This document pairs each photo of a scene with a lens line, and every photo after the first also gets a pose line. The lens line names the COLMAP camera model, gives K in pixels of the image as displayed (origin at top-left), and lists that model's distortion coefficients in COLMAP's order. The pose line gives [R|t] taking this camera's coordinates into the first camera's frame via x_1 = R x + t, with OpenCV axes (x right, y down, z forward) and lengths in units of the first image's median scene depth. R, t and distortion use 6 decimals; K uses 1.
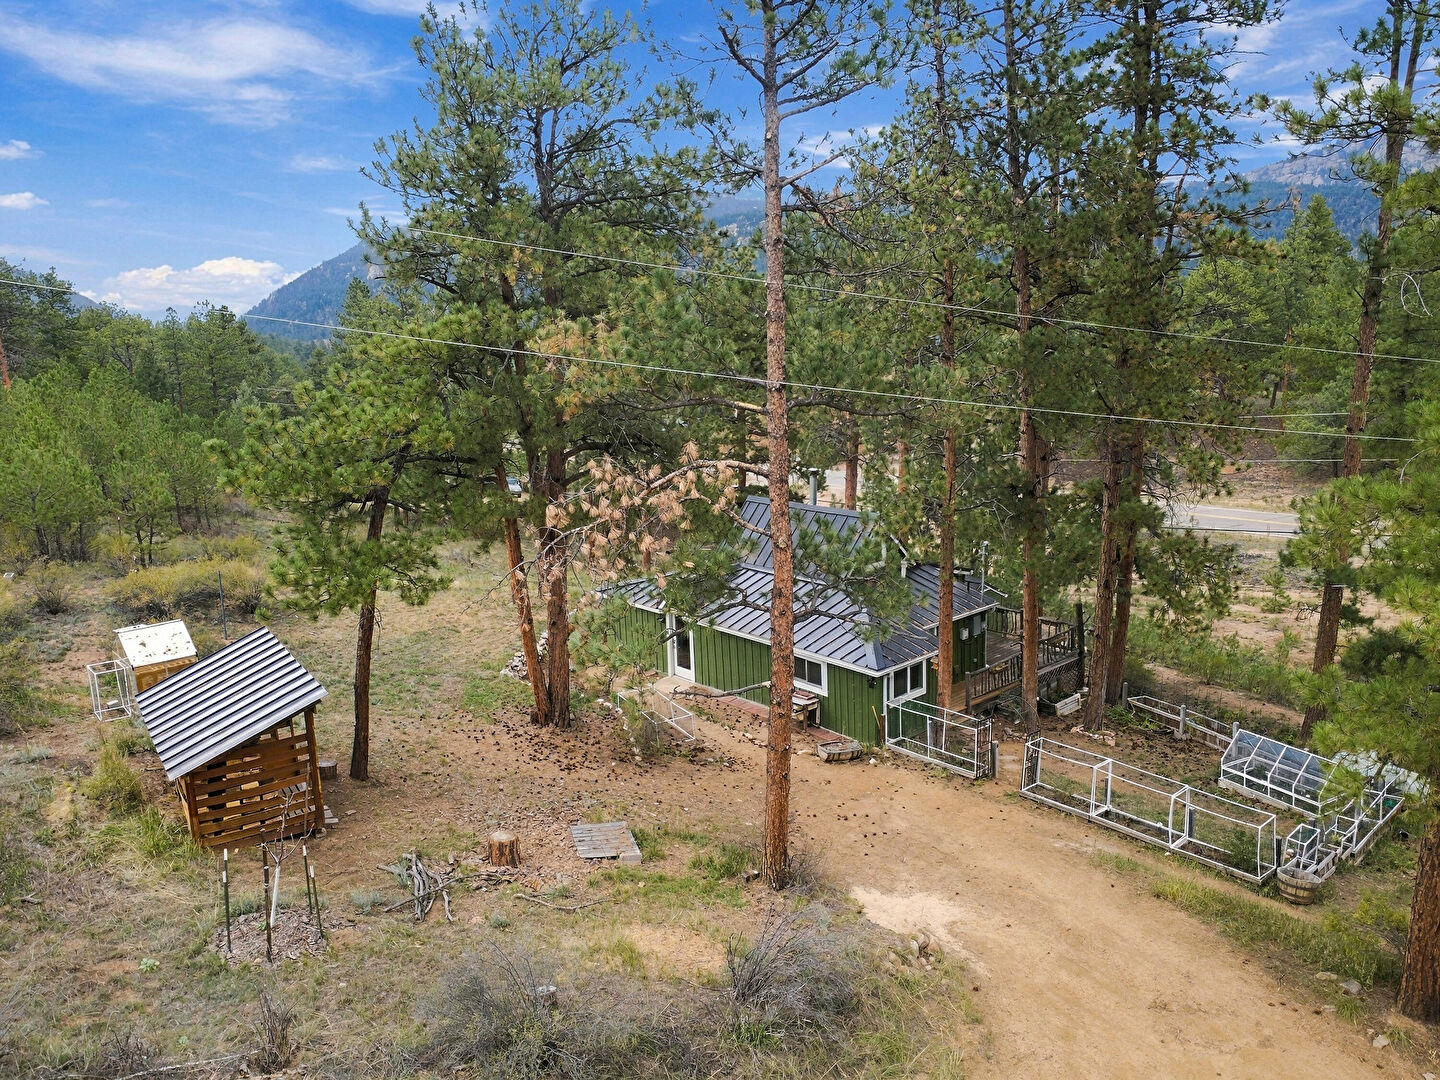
lens RADIAL K [[1082.1, 0, 720.0], [0, 1082.1, 540.0], [0, 0, 1]] dist [-0.000464, 0.000687]
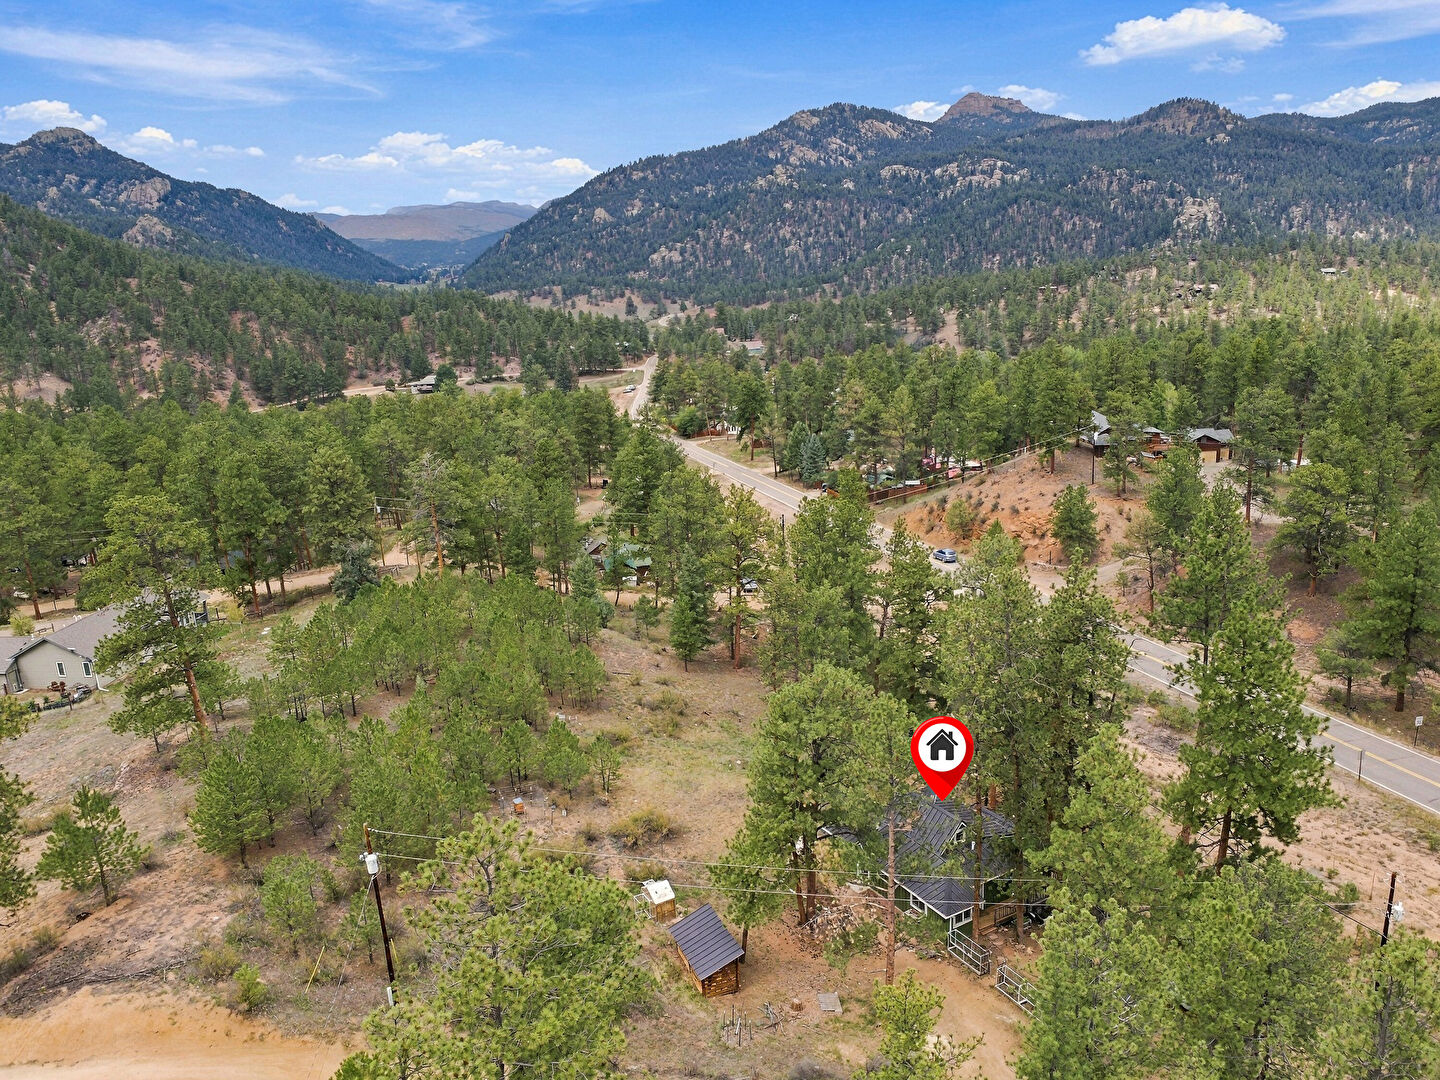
lens RADIAL K [[1082.1, 0, 720.0], [0, 1082.1, 540.0], [0, 0, 1]] dist [-0.000464, 0.000687]
pose [[0.981728, 0.045700, -0.184720, 0.085247], [-0.033439, 0.997059, 0.068957, -1.162692], [0.187328, -0.061521, 0.980369, -1.849595]]
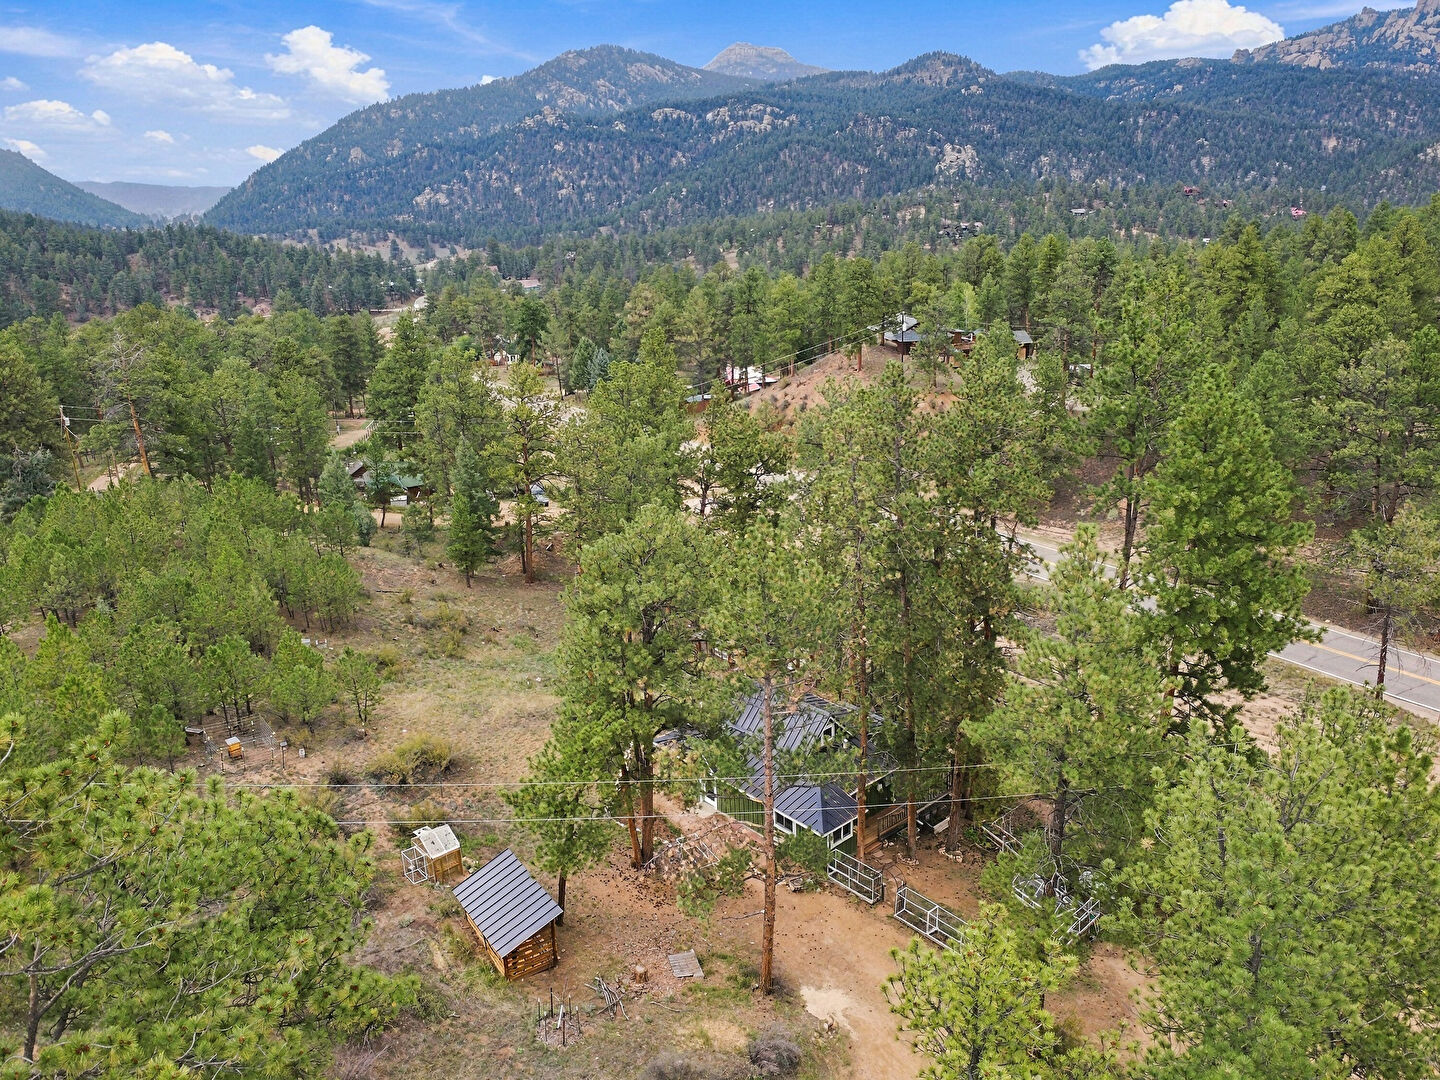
lens RADIAL K [[1082.1, 0, 720.0], [0, 1082.1, 540.0], [0, 0, 1]] dist [-0.000464, 0.000687]
pose [[0.999948, 0.002371, 0.009956, -0.062286], [-0.003419, 0.994295, 0.106615, -0.776415], [-0.009646, -0.106643, 0.994251, -1.018200]]
